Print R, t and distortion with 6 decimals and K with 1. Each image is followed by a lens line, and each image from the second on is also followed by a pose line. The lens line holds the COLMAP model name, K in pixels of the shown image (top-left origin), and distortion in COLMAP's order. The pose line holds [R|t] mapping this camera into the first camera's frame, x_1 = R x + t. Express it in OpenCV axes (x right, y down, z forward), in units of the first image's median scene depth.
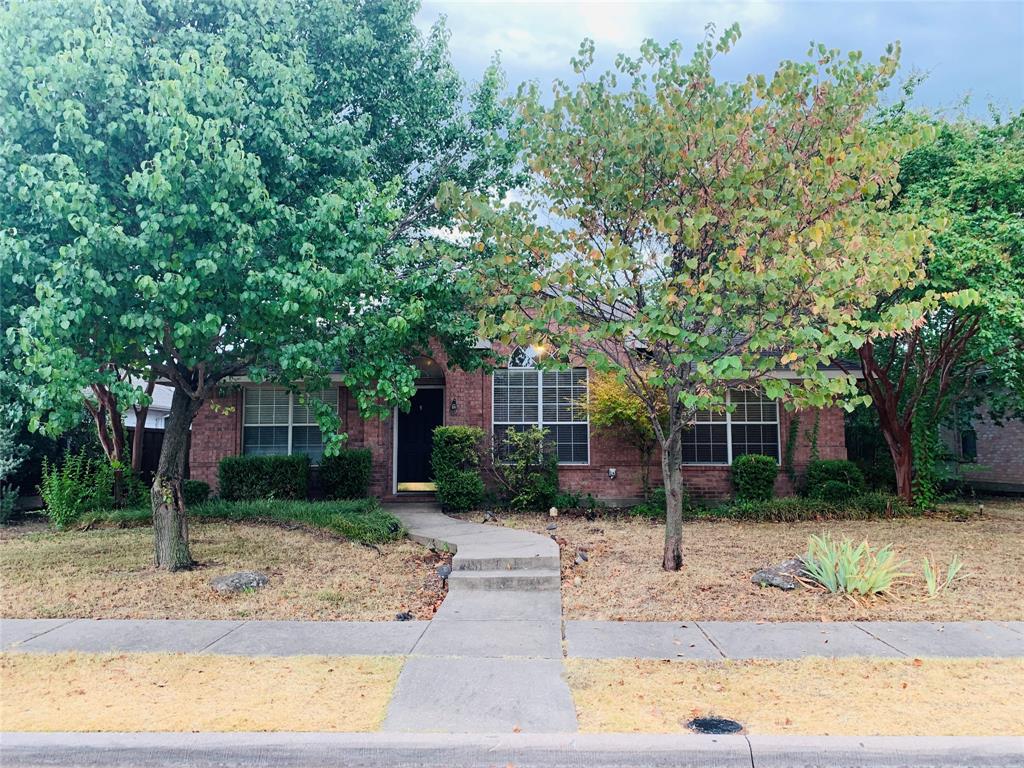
lens RADIAL K [[783.5, 0, 512.1], [0, 783.5, 375.2], [0, 0, 1]] dist [0.024111, -0.024949]
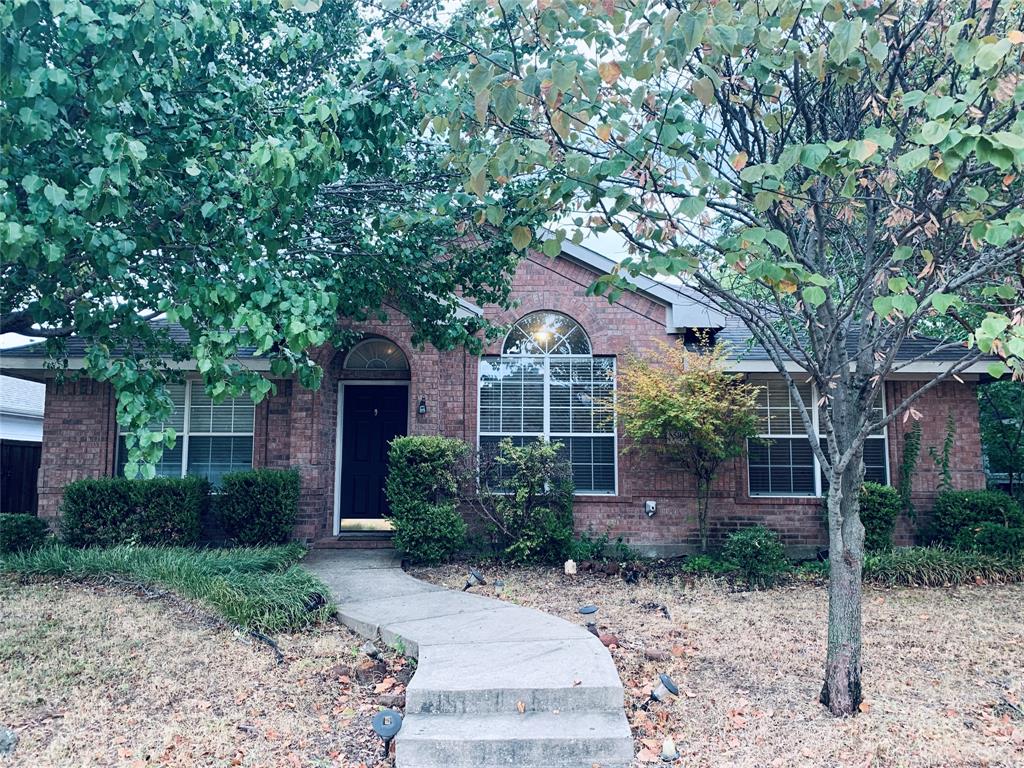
lens RADIAL K [[783.5, 0, 512.9], [0, 783.5, 392.2], [0, 0, 1]] dist [0.024111, -0.024949]
pose [[0.999462, 0.011132, 0.030861, -0.017580], [-0.010817, 0.999888, -0.010347, 0.033972], [-0.030972, 0.010008, 0.999470, 0.333699]]
